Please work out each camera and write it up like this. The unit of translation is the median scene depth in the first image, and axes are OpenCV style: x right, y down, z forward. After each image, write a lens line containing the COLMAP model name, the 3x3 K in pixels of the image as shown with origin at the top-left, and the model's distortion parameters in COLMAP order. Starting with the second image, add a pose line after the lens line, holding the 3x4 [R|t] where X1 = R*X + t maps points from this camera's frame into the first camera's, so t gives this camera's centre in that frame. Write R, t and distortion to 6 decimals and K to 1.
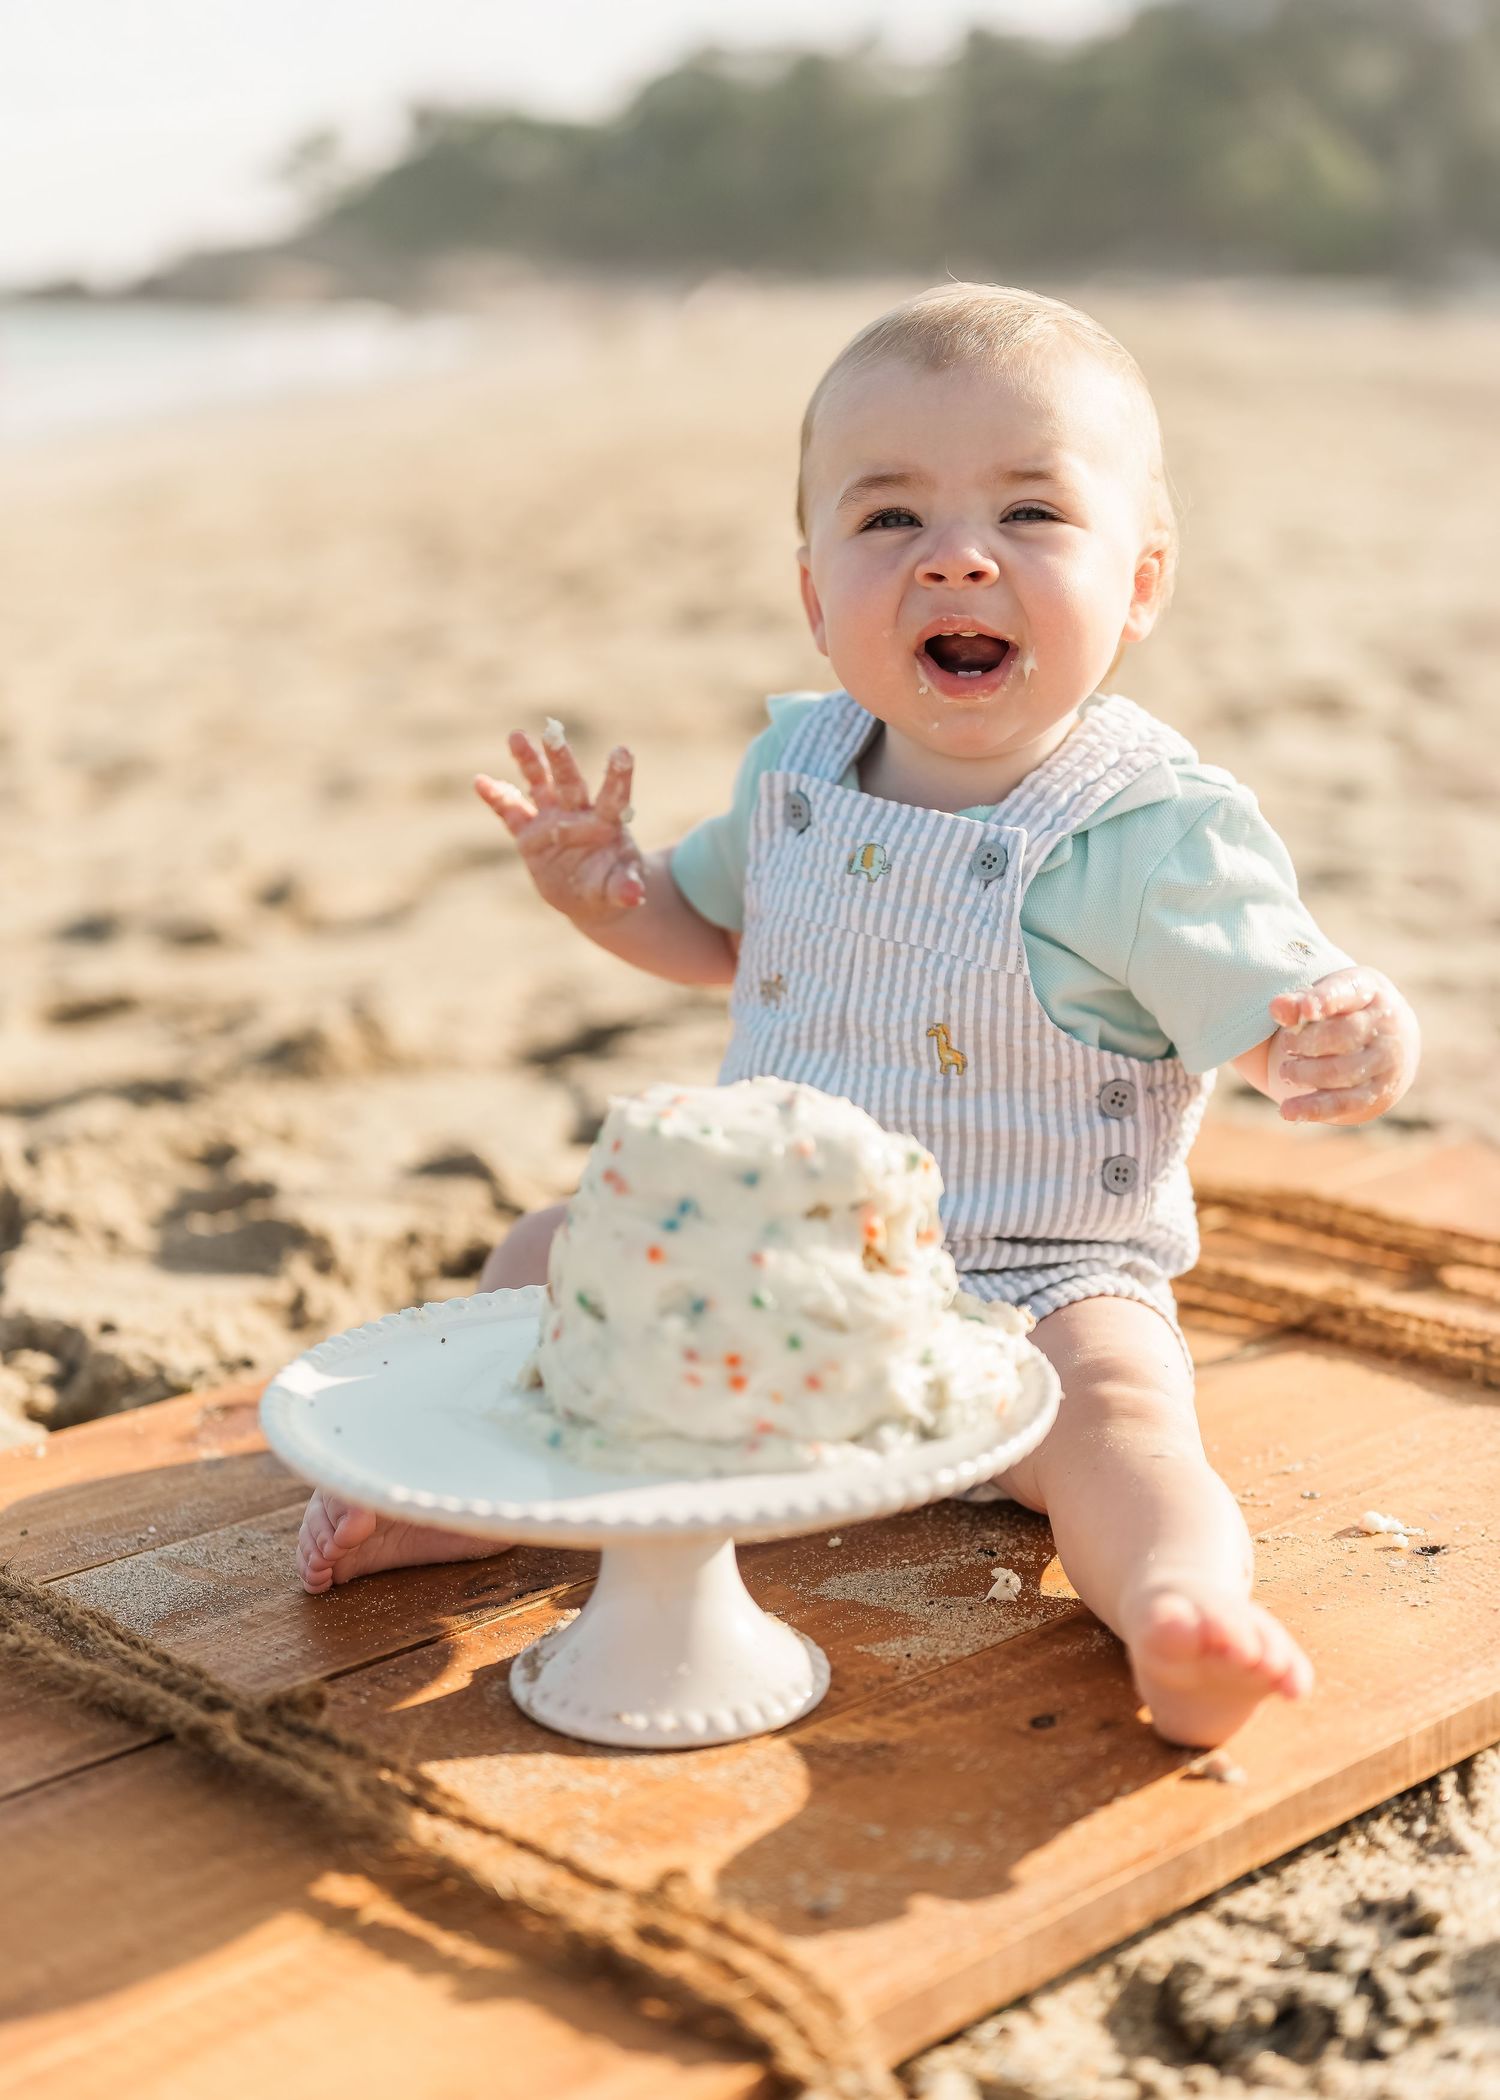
lens RADIAL K [[3682.7, 0, 598.5], [0, 3682.7, 1169.2], [0, 0, 1]] dist [0.028505, 0.000000]
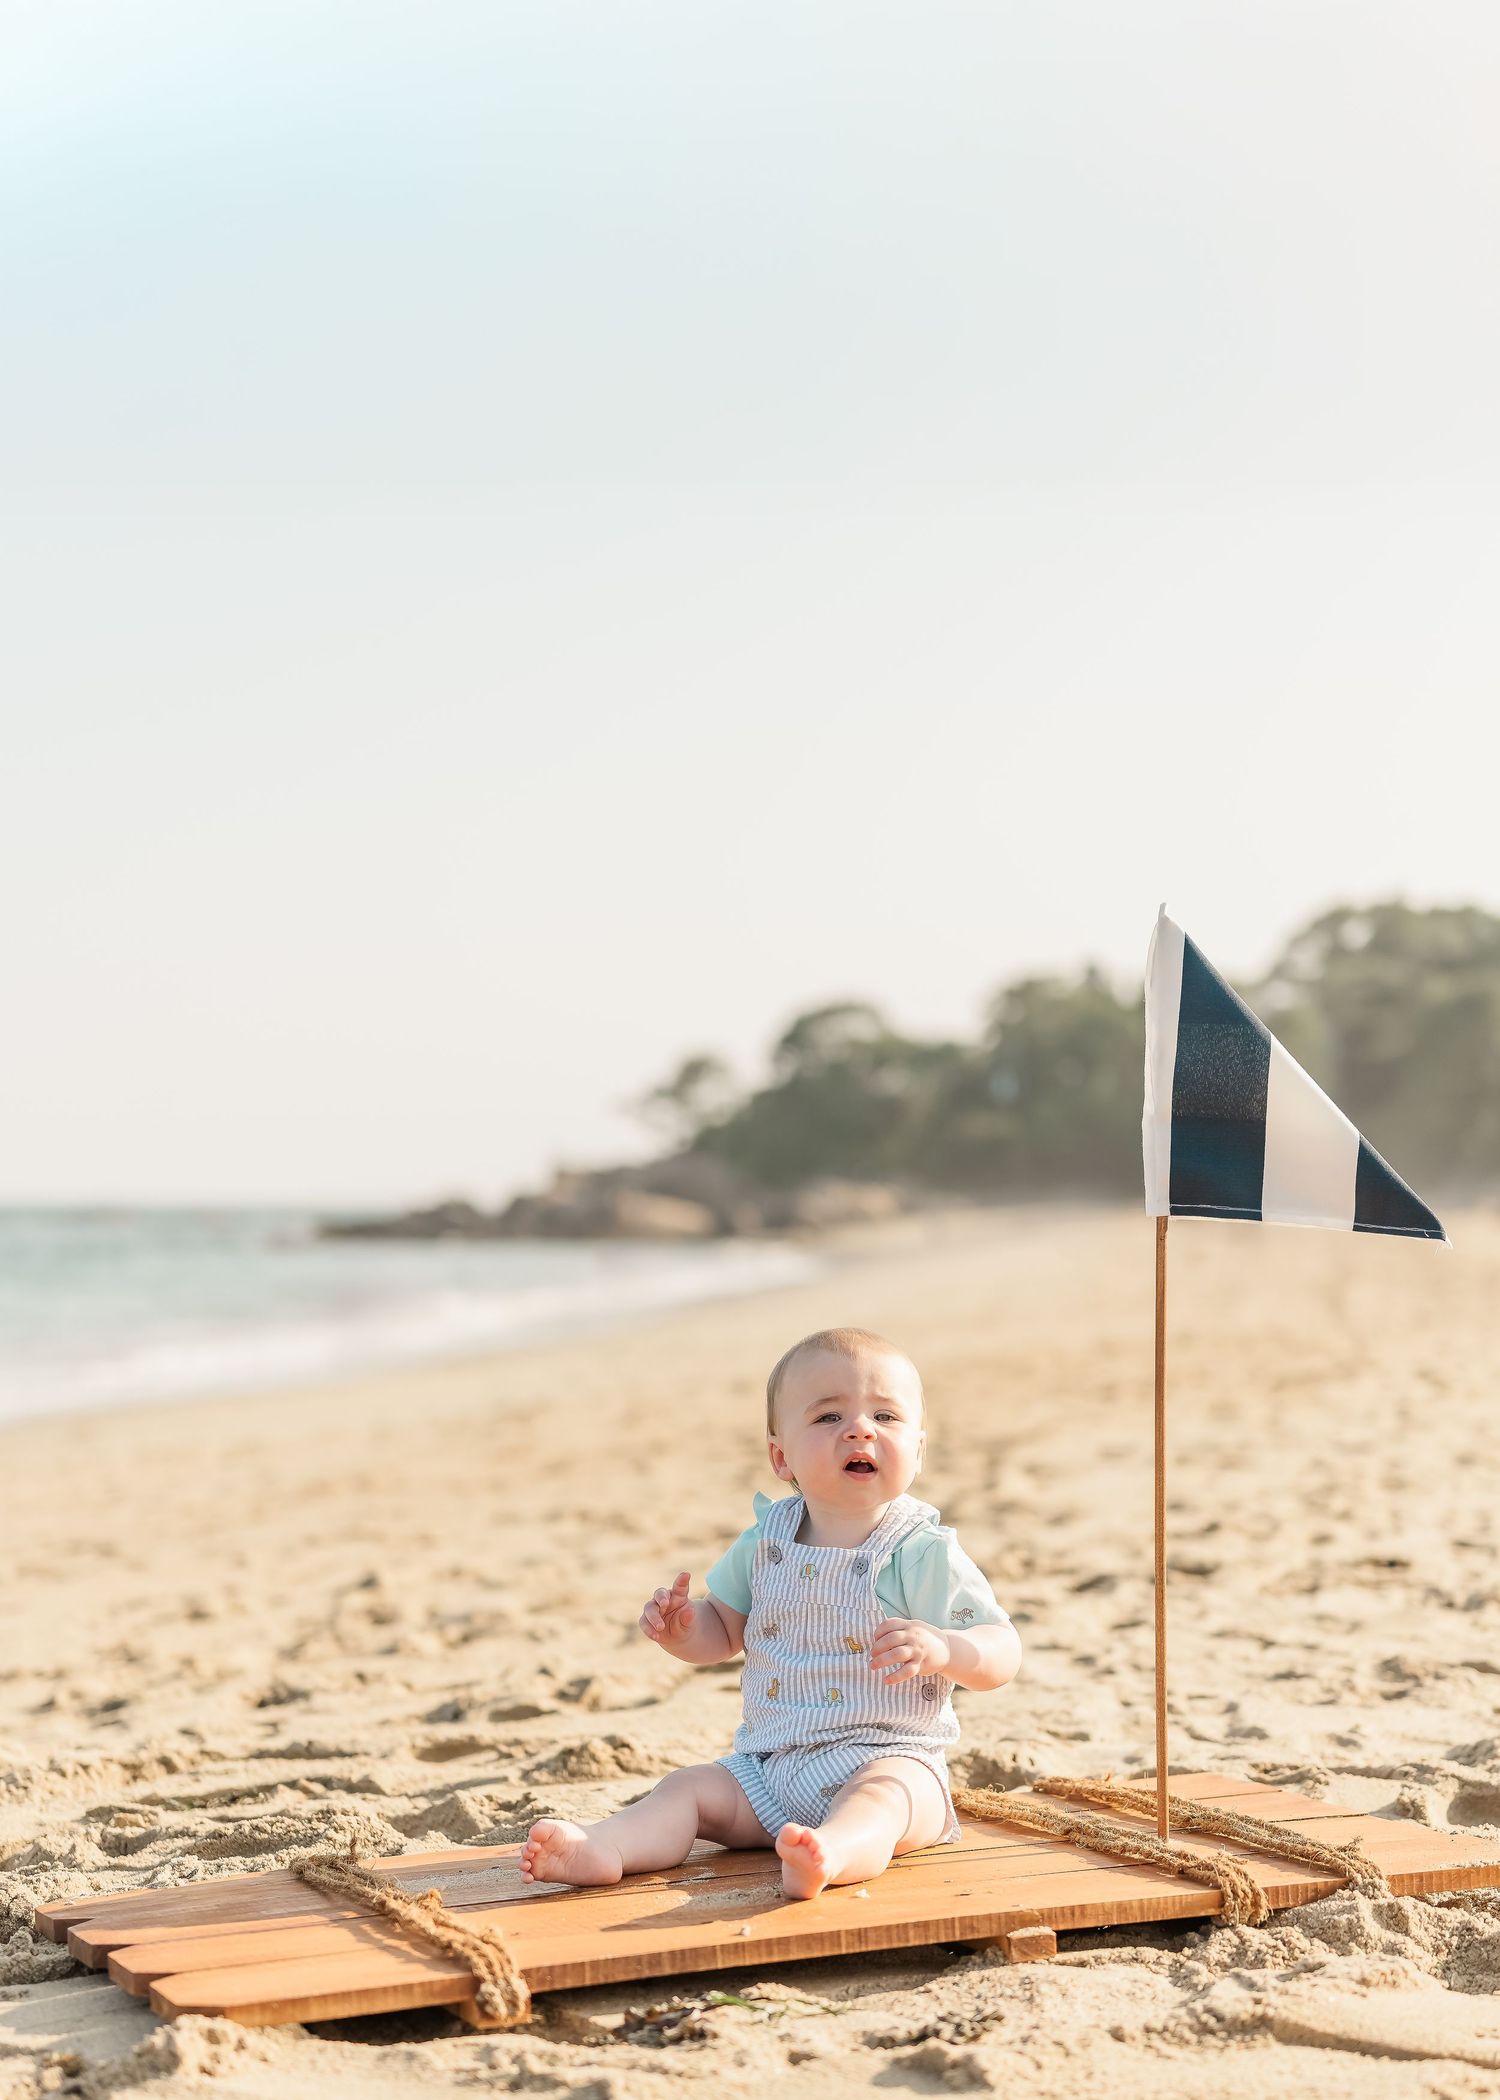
lens RADIAL K [[3774.7, 0, 750.0], [0, 3774.7, 1272.7], [0, 0, 1]] dist [0.173694, 0.000000]
pose [[0.998295, -0.011111, -0.057307, 0.188761], [-0.001585, 0.976197, -0.216878, 0.239409], [0.058353, 0.216599, 0.974515, -1.354726]]
